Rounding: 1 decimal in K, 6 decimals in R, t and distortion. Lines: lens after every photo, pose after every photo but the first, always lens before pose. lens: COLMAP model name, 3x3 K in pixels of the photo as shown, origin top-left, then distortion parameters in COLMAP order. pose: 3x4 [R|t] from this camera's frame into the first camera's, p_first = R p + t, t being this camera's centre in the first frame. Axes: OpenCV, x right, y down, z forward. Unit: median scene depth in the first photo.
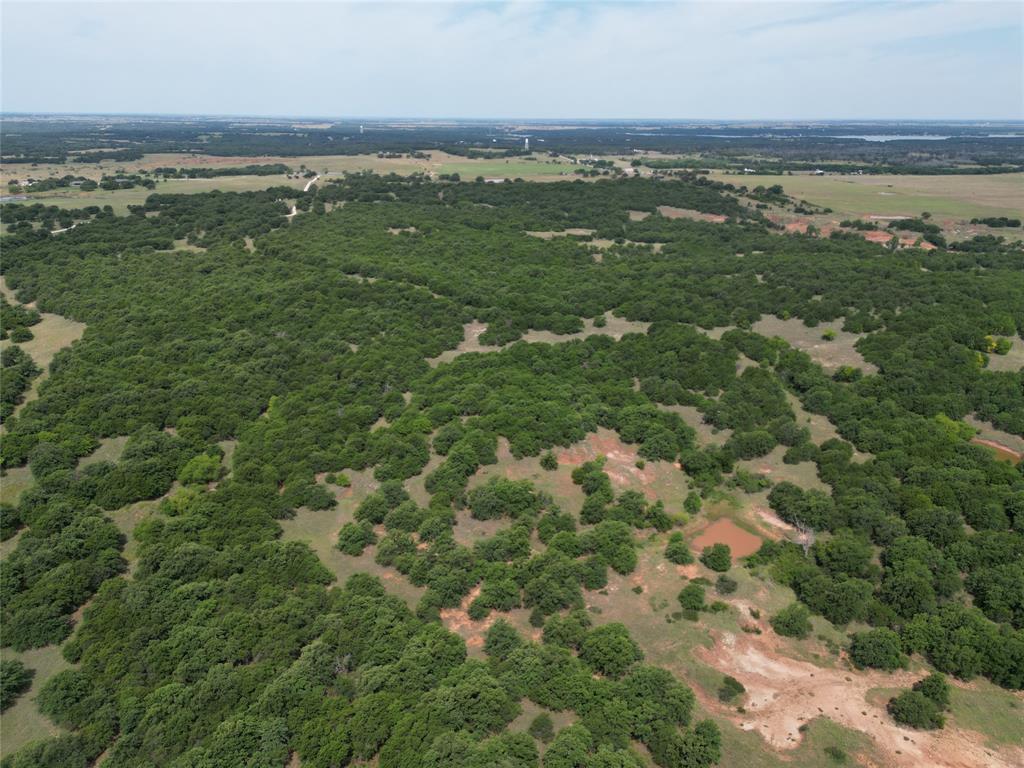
lens RADIAL K [[745.6, 0, 512.0], [0, 745.6, 384.0], [0, 0, 1]] dist [0.076498, -0.079795]
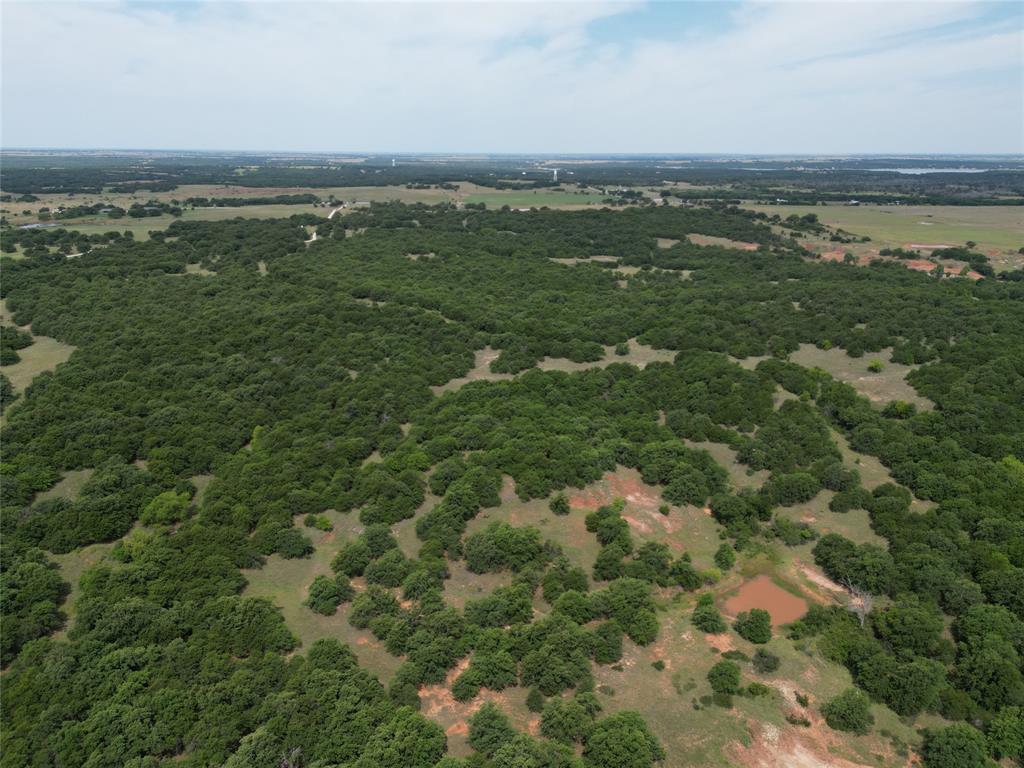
lens RADIAL K [[745.6, 0, 512.0], [0, 745.6, 384.0], [0, 0, 1]] dist [0.076498, -0.079795]
pose [[0.999227, 0.010745, -0.037803, 0.020483], [-0.012307, 0.999070, -0.041334, -0.000883], [0.037324, 0.041767, 0.998430, 0.091123]]
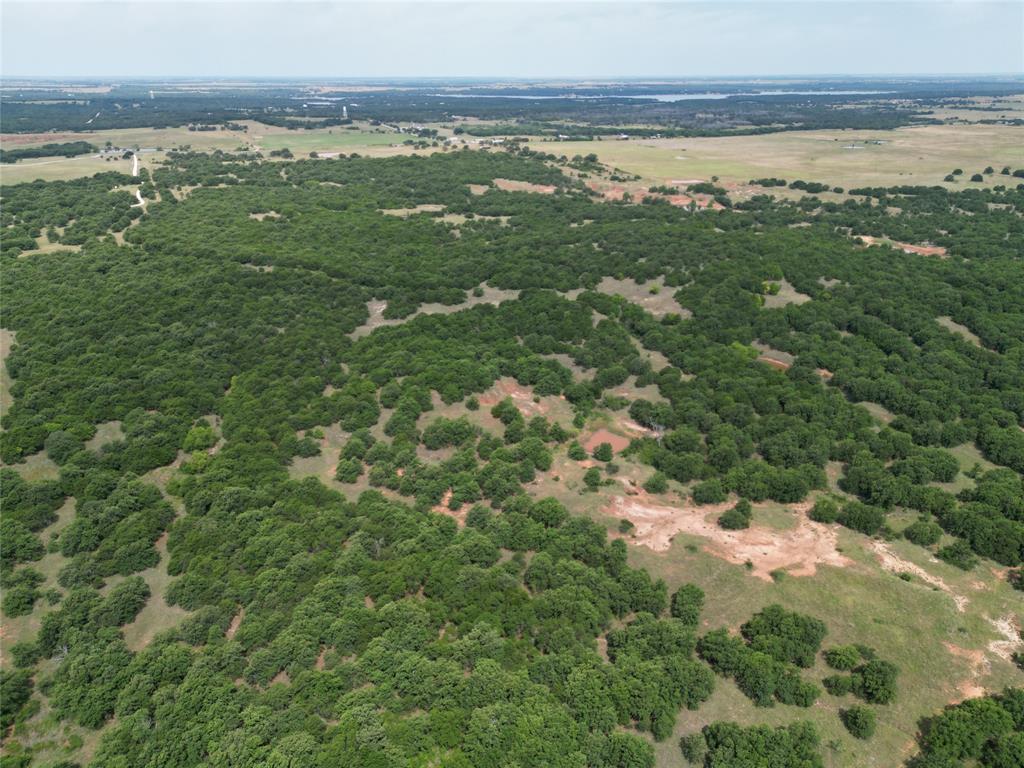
lens RADIAL K [[745.6, 0, 512.0], [0, 745.6, 384.0], [0, 0, 1]] dist [0.076498, -0.079795]
pose [[0.971272, -0.100649, 0.215638, -0.131323], [0.090226, 0.994250, 0.057674, -0.000608], [-0.220203, -0.036561, 0.974769, -0.242440]]
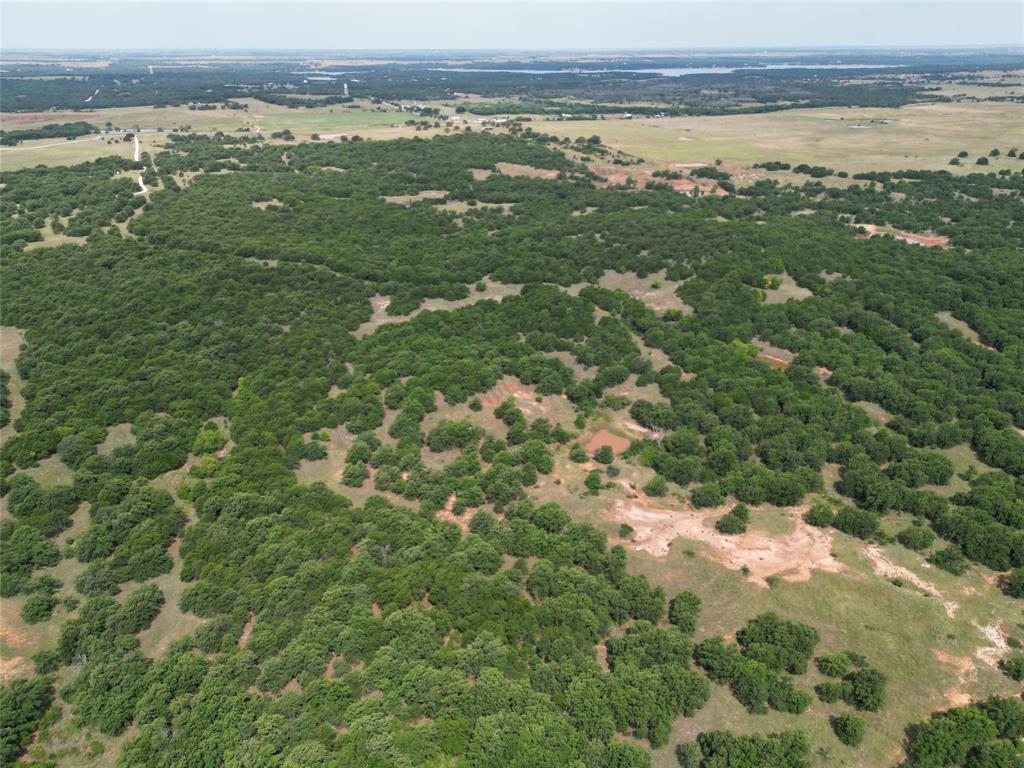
lens RADIAL K [[745.6, 0, 512.0], [0, 745.6, 384.0], [0, 0, 1]] dist [0.076498, -0.079795]
pose [[0.972006, -0.107445, 0.208948, -0.130846], [0.090708, 0.991971, 0.088125, -0.036429], [-0.216739, -0.066705, 0.973948, -0.256047]]
